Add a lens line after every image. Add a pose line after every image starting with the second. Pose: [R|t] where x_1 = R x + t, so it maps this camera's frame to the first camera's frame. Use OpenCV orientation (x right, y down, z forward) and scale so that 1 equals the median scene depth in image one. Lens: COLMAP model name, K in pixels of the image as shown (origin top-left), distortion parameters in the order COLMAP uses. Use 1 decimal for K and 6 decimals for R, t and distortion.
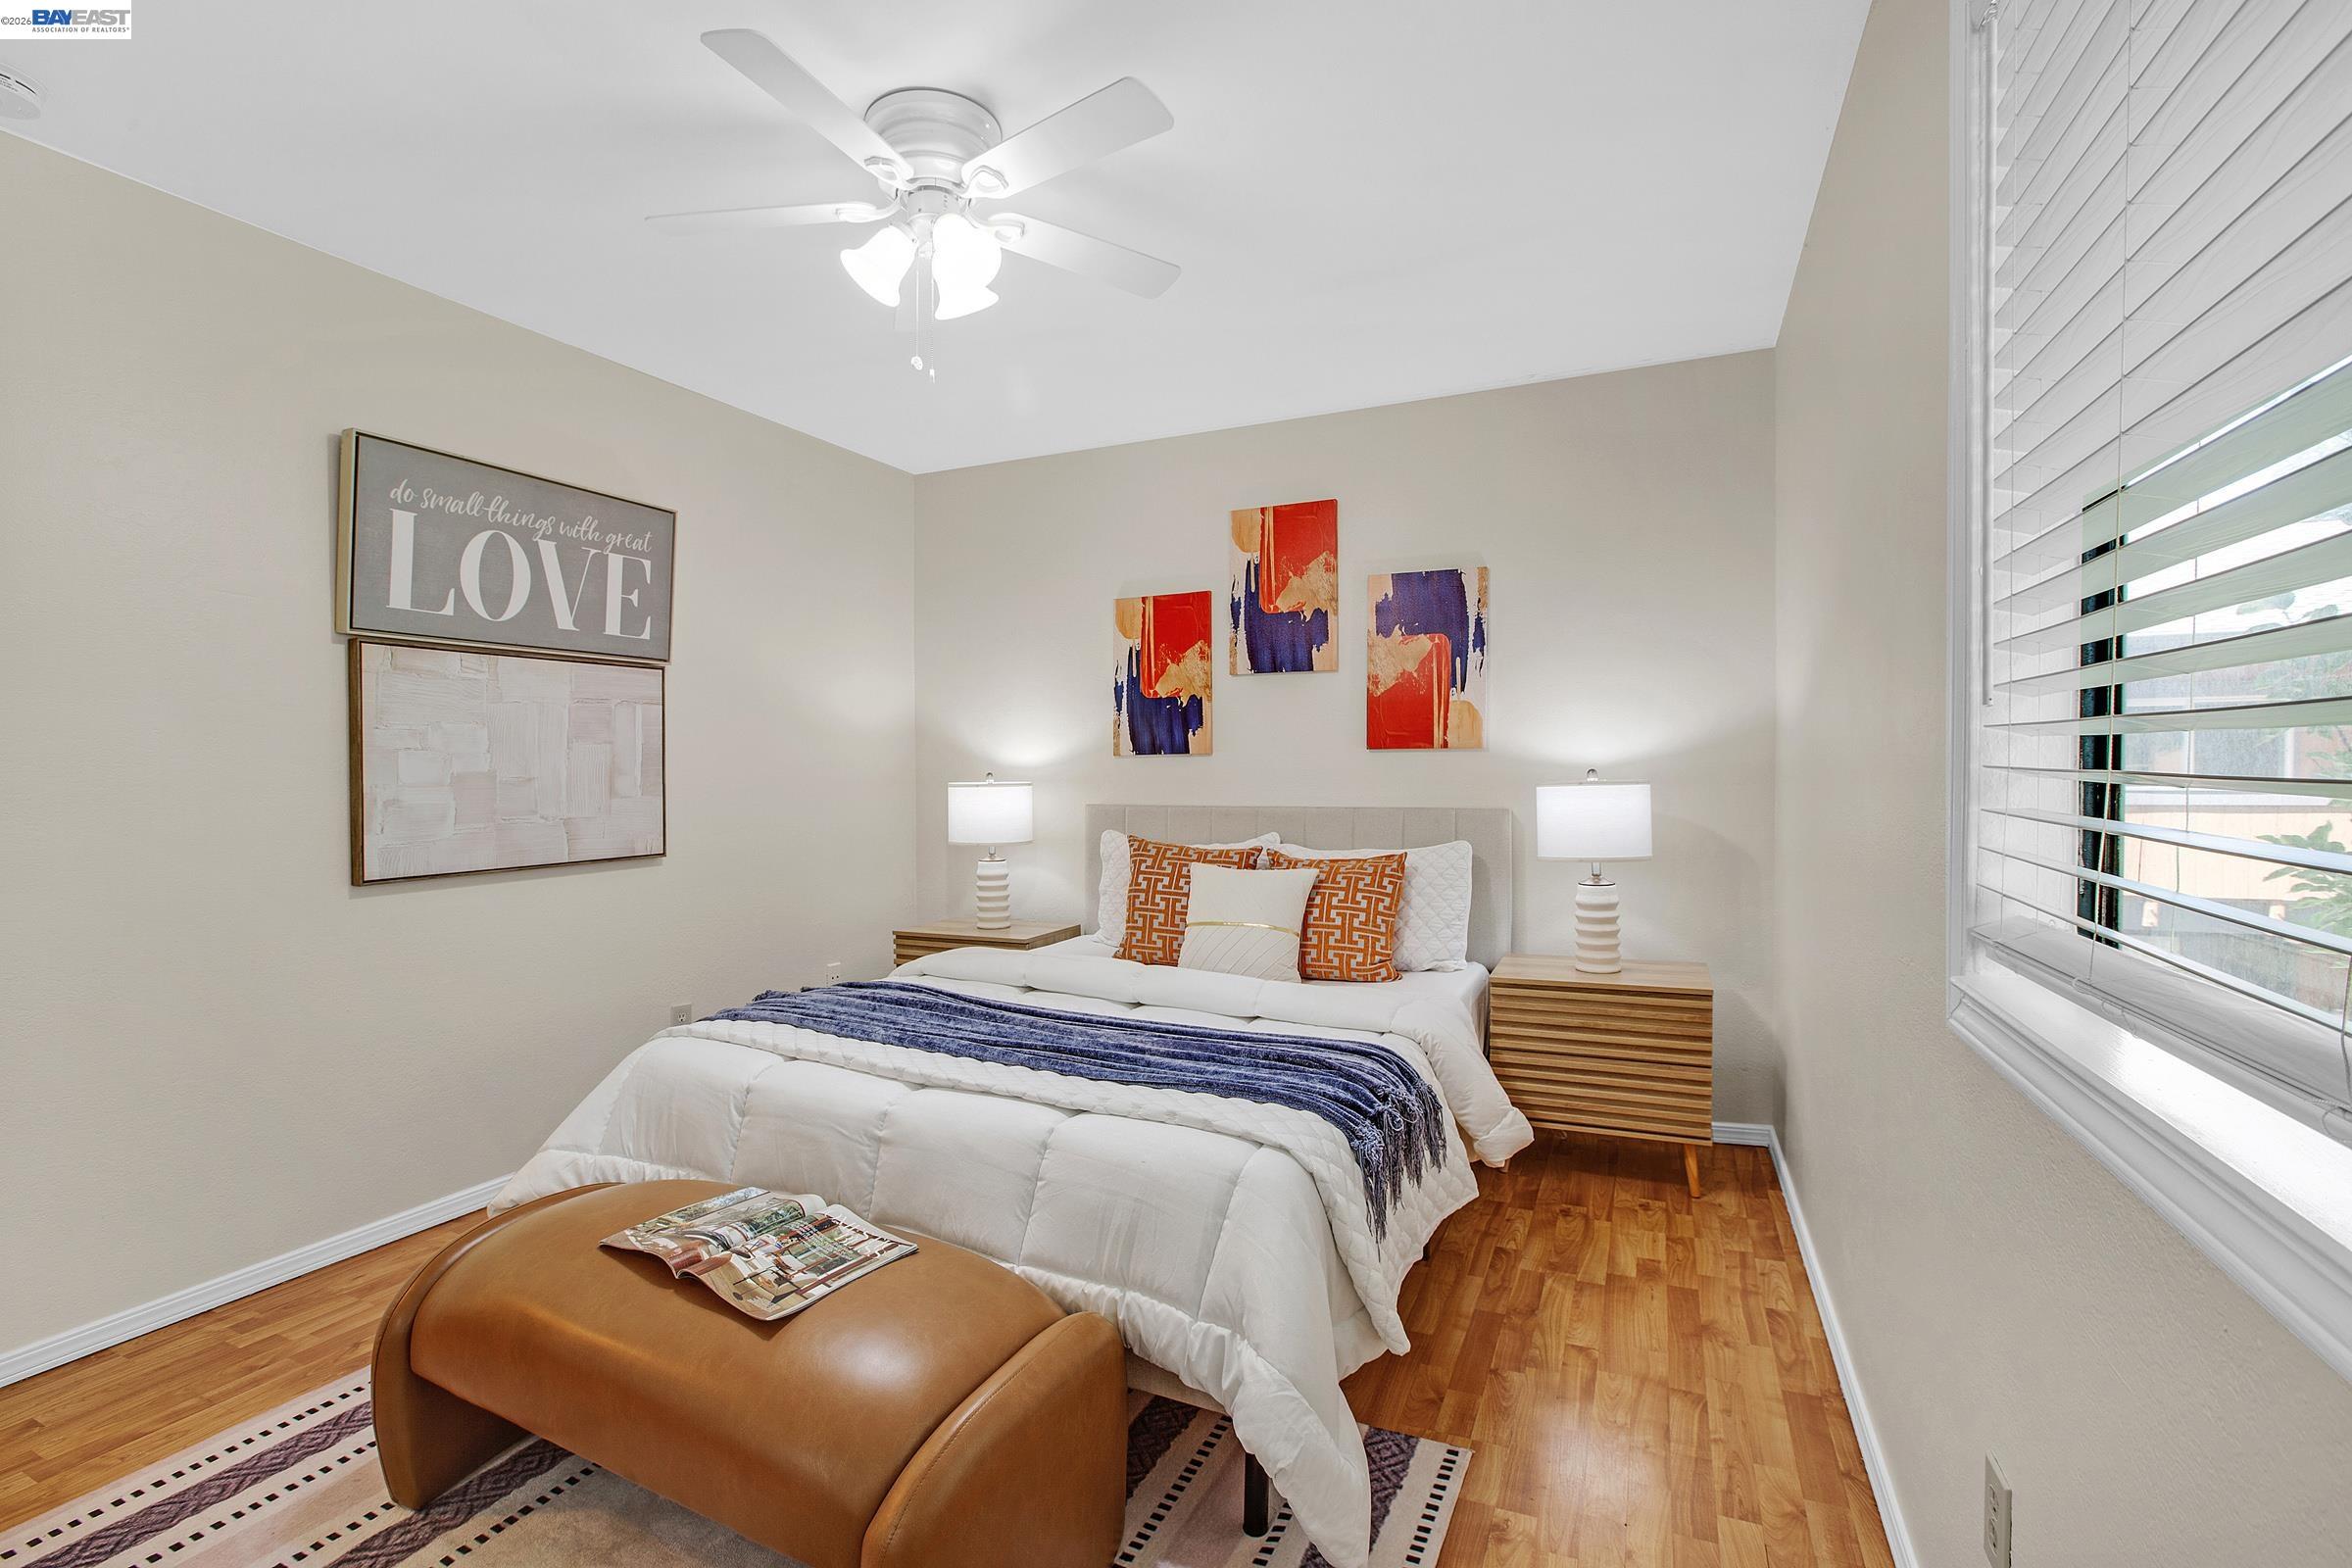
lens RADIAL K [[1069.8, 0, 1160.6], [0, 1069.8, 781.9], [0, 0, 1]] dist [-0.033197, 0.003607]
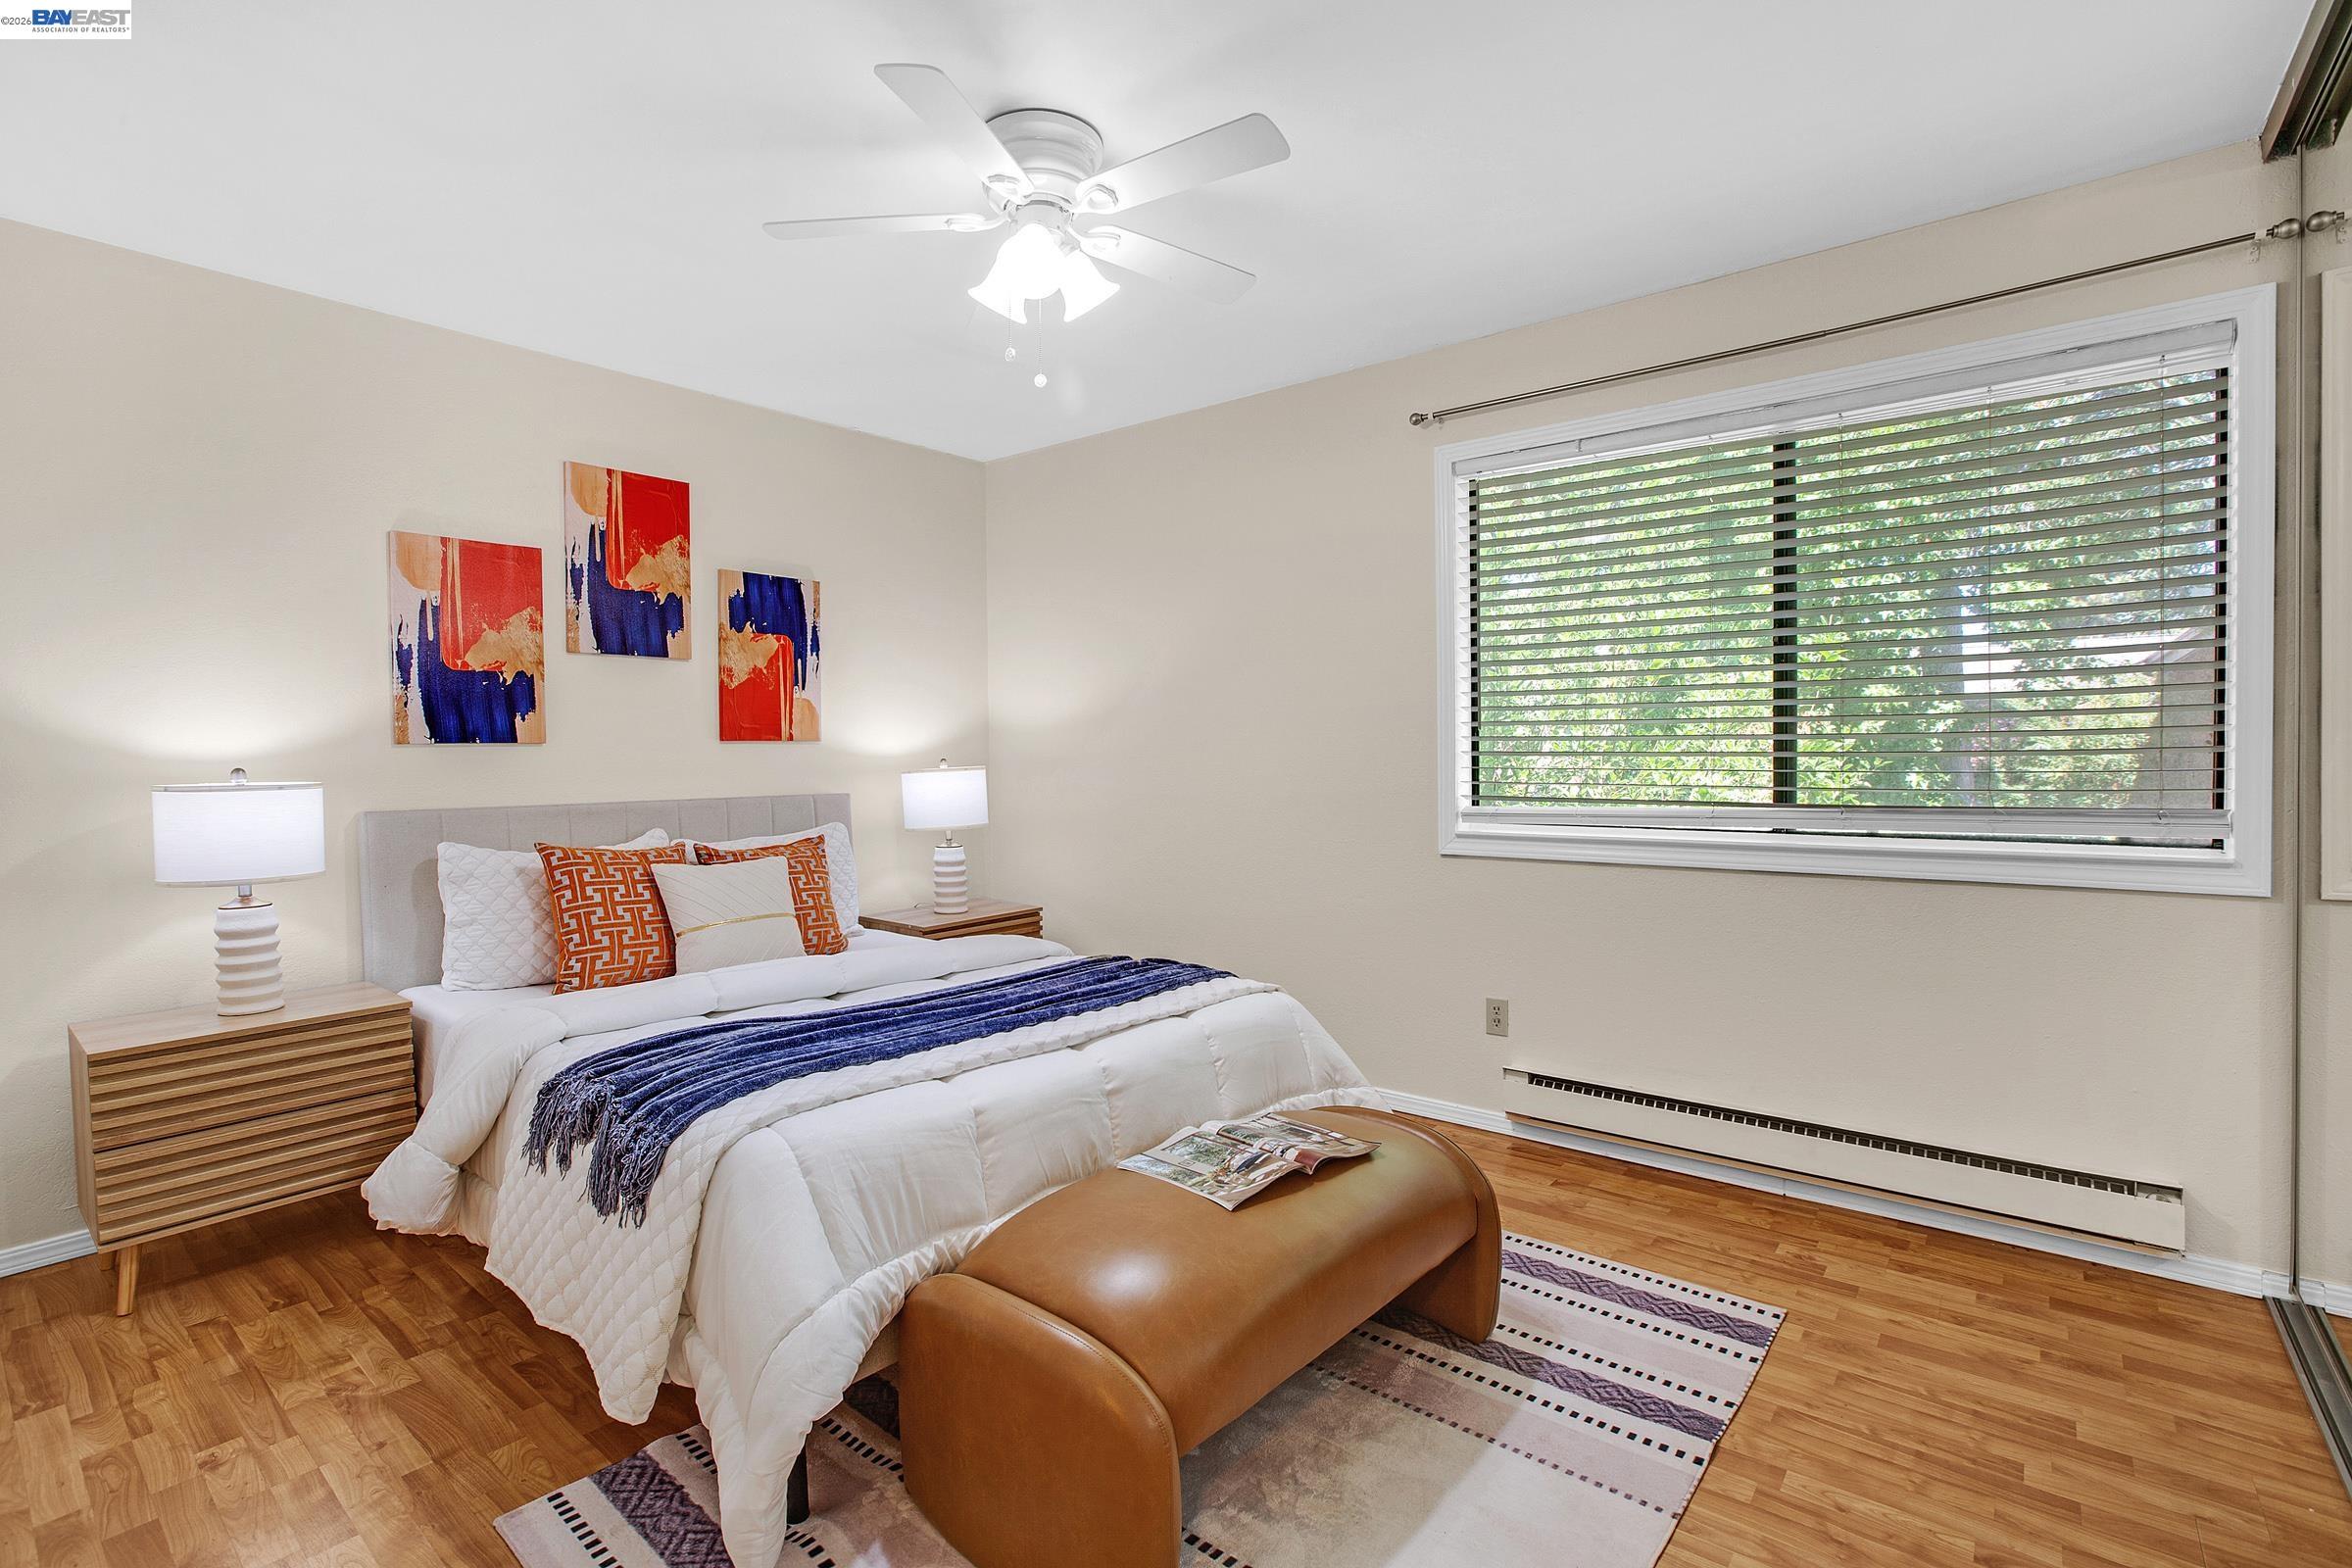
lens RADIAL K [[1069.8, 0, 1161.0], [0, 1069.8, 774.1], [0, 0, 1]] dist [-0.033197, 0.003607]
pose [[0.252076, -0.014876, 0.967593, -0.666807], [0.022277, 0.999706, 0.009567, 0.000819], [-0.967451, 0.019143, 0.252333, 0.341663]]
